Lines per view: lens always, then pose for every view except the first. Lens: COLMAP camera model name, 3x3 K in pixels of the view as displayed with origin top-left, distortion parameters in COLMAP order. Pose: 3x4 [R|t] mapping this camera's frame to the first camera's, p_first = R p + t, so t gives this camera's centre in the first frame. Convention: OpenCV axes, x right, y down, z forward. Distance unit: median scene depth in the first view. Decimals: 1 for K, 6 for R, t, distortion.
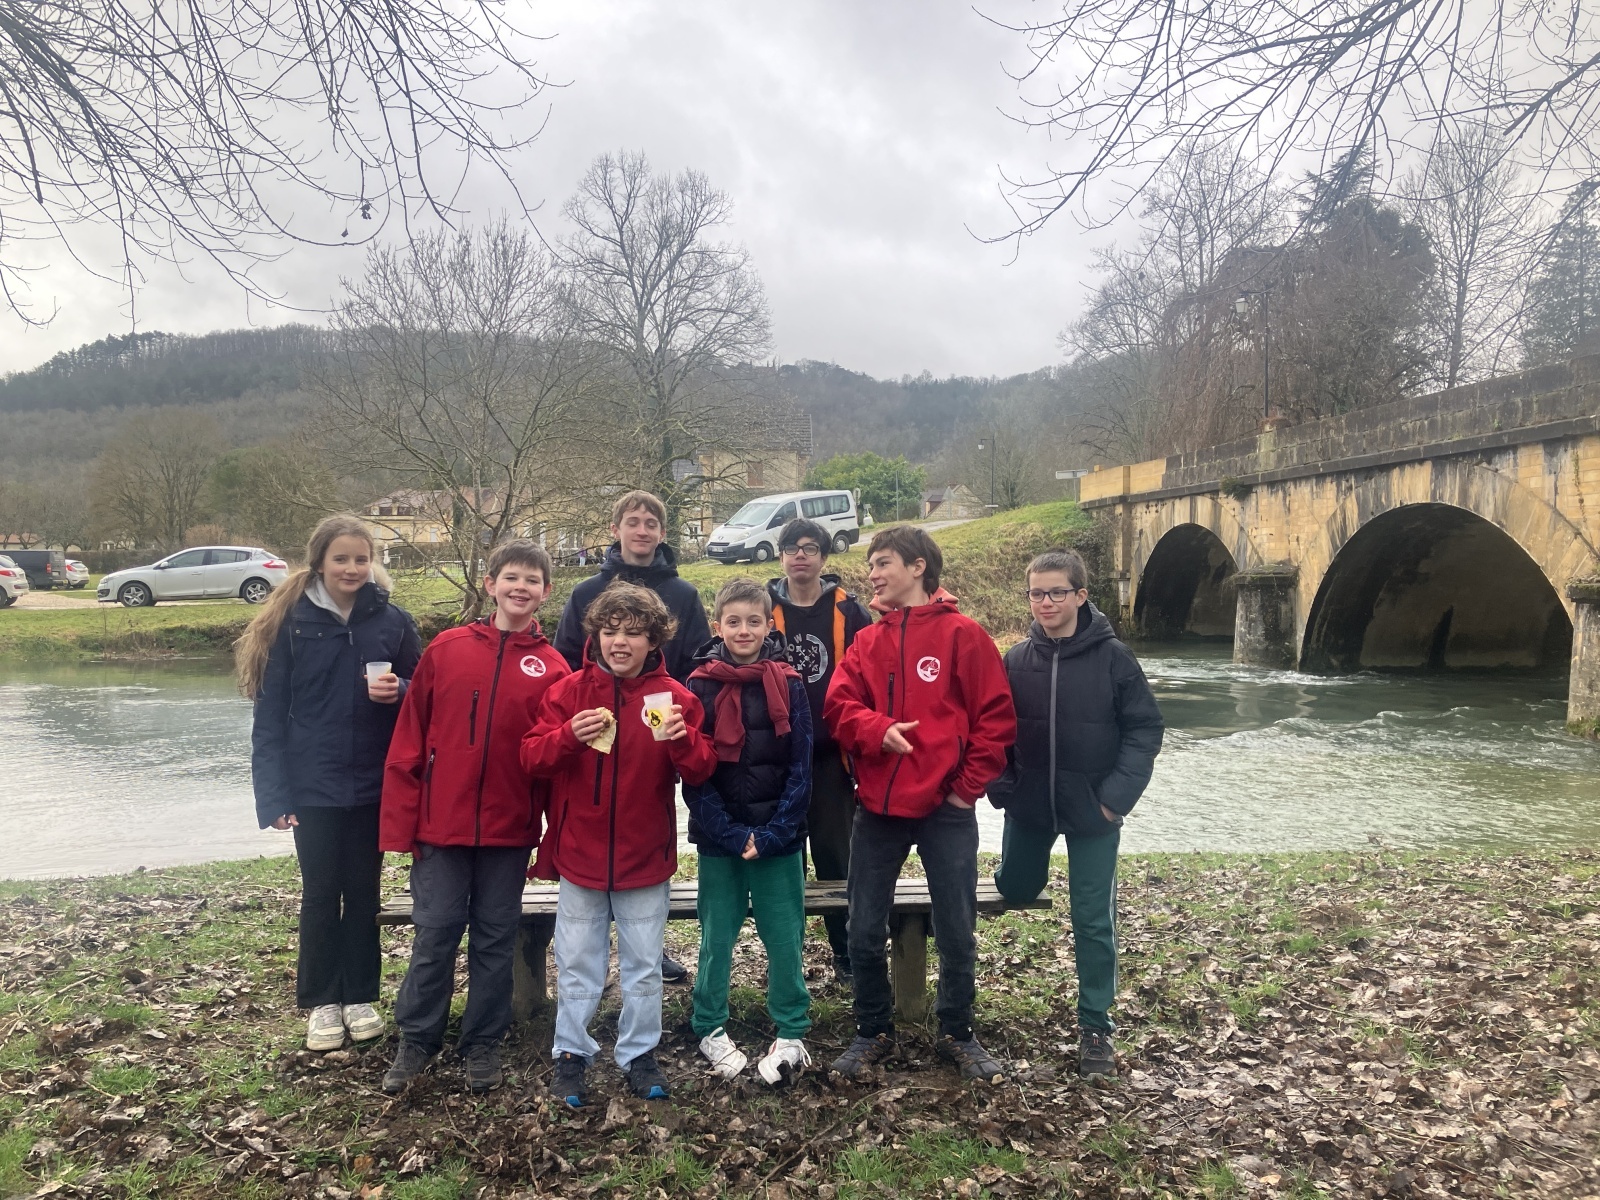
lens RADIAL K [[1276.5, 0, 792.3], [0, 1276.5, 602.4], [0, 0, 1]] dist [0.050560, -0.051938]
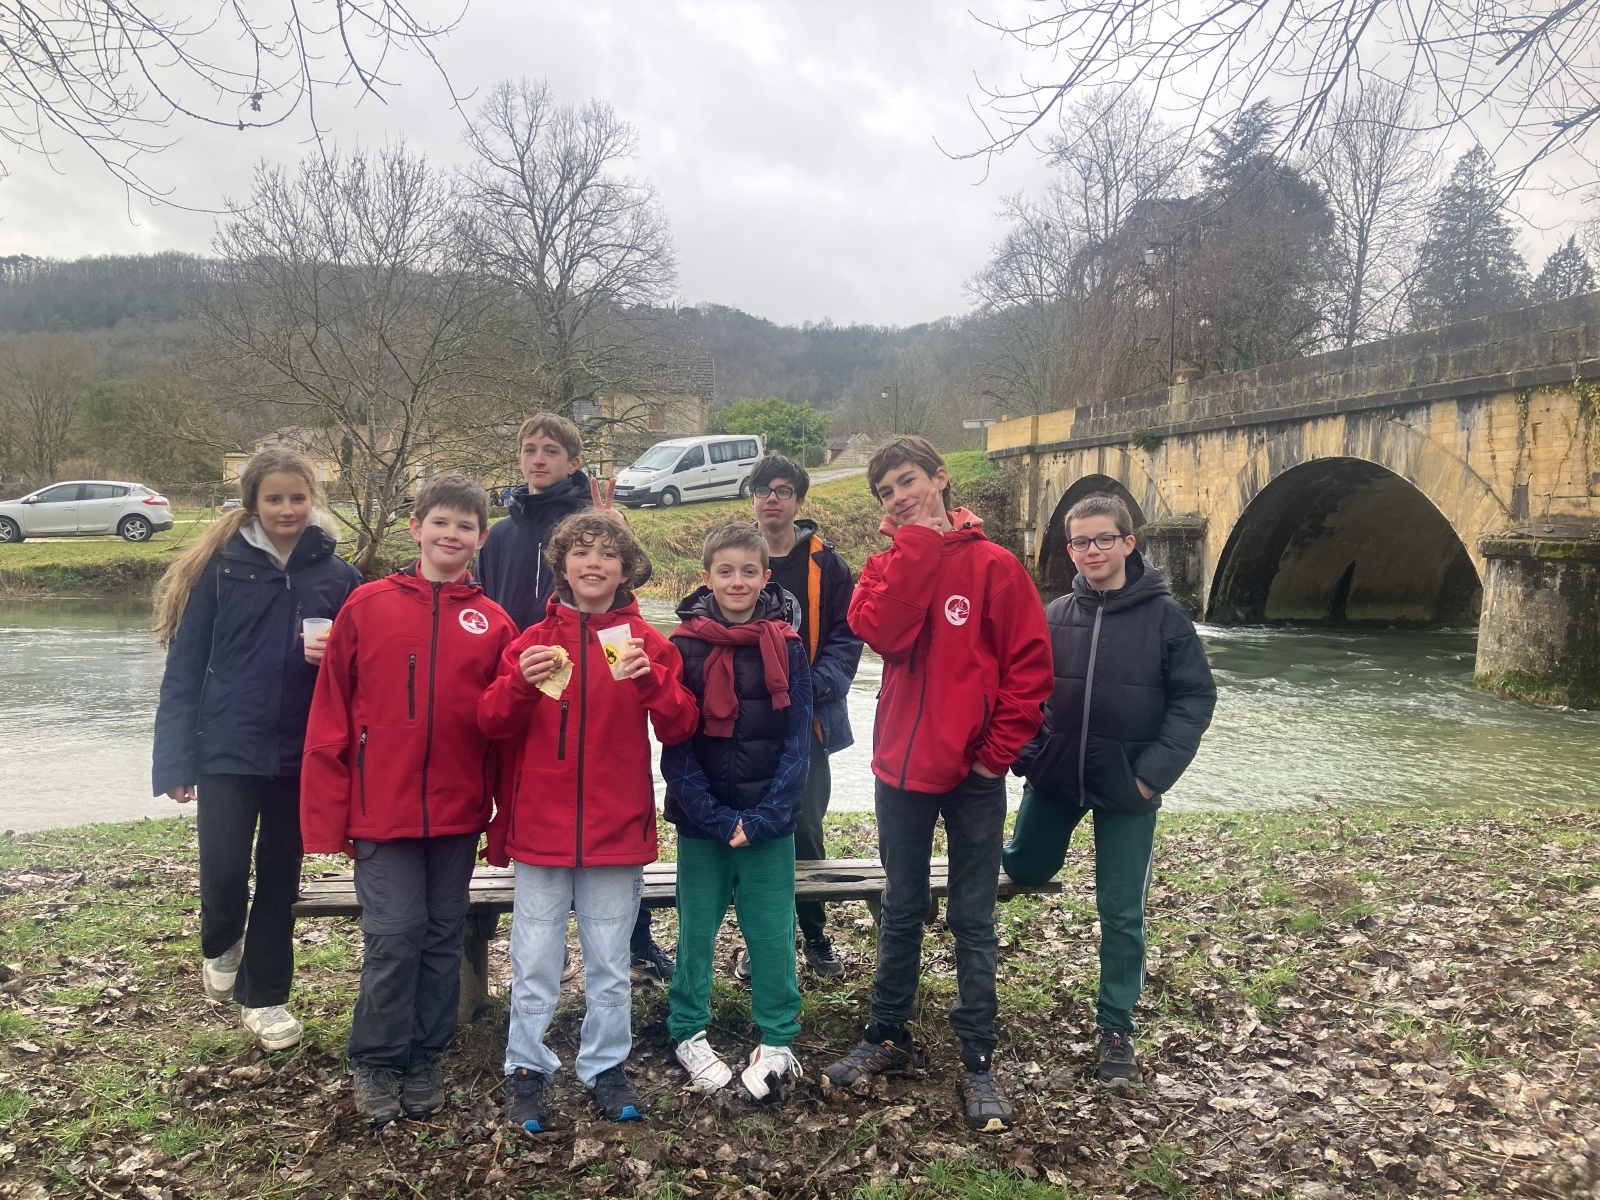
lens RADIAL K [[1276.5, 0, 774.5], [0, 1276.5, 592.2], [0, 0, 1]] dist [0.050560, -0.051938]
pose [[0.997691, 0.010769, 0.067052, -0.015458], [-0.013028, 0.999359, 0.033345, 0.000405], [-0.066650, -0.034141, 0.997192, 0.032309]]
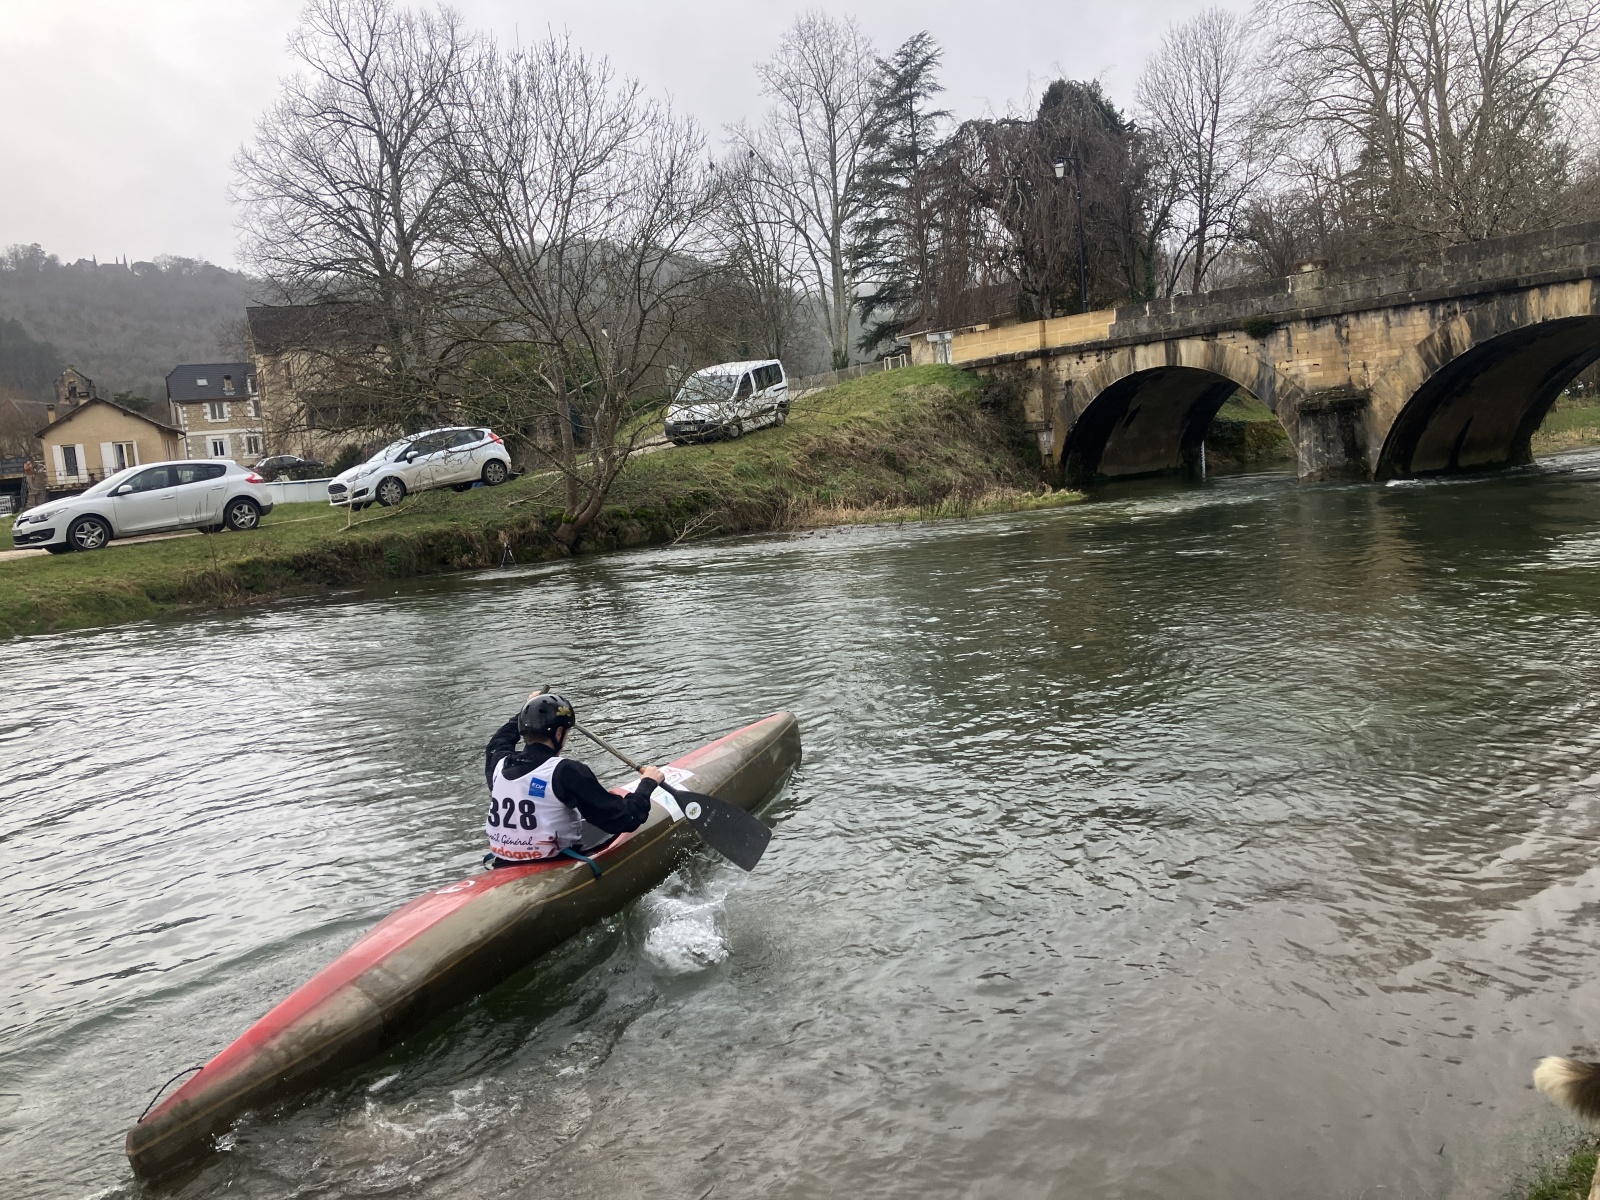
lens RADIAL K [[1276.5, 0, 796.9], [0, 1276.5, 586.1], [0, 0, 1]] dist [0.050560, -0.051938]
pose [[0.900854, -0.122364, 0.416521, -0.852578], [0.094385, 0.991709, 0.087204, -0.003705], [-0.423738, -0.039244, 0.904934, 0.278889]]
